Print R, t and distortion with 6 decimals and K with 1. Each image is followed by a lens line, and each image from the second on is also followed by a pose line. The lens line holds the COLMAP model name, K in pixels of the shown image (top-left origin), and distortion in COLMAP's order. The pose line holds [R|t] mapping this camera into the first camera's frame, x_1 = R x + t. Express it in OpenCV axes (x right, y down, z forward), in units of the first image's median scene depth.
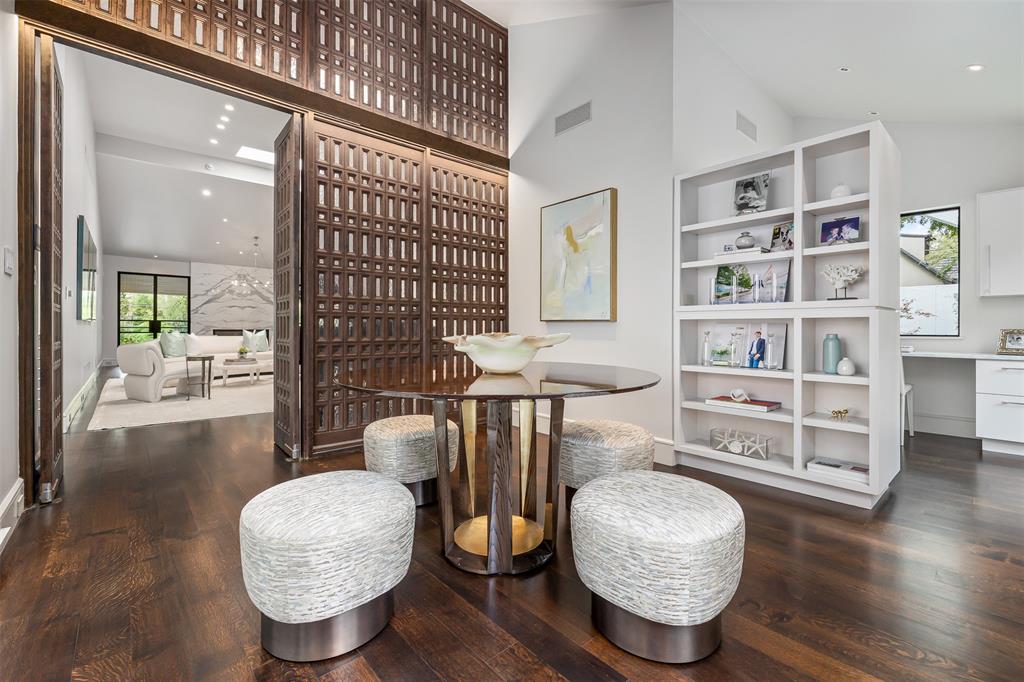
lens RADIAL K [[436.6, 0, 534.4], [0, 436.6, 327.7], [0, 0, 1]] dist [0.002112, 0.000131]
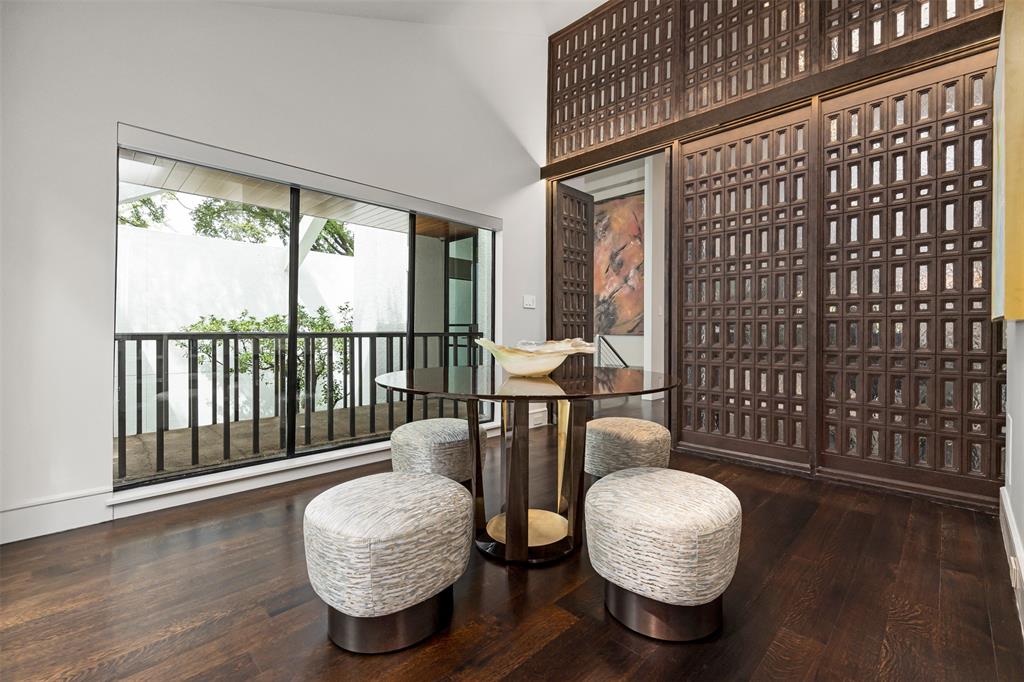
lens RADIAL K [[436.6, 0, 514.0], [0, 436.6, 334.2], [0, 0, 1]] dist [0.002112, 0.000131]
pose [[0.052035, 0.001535, -0.998644, 0.533260], [-0.002269, 0.999996, 0.001419, 0.000627], [0.998643, 0.002192, 0.052038, 0.482013]]
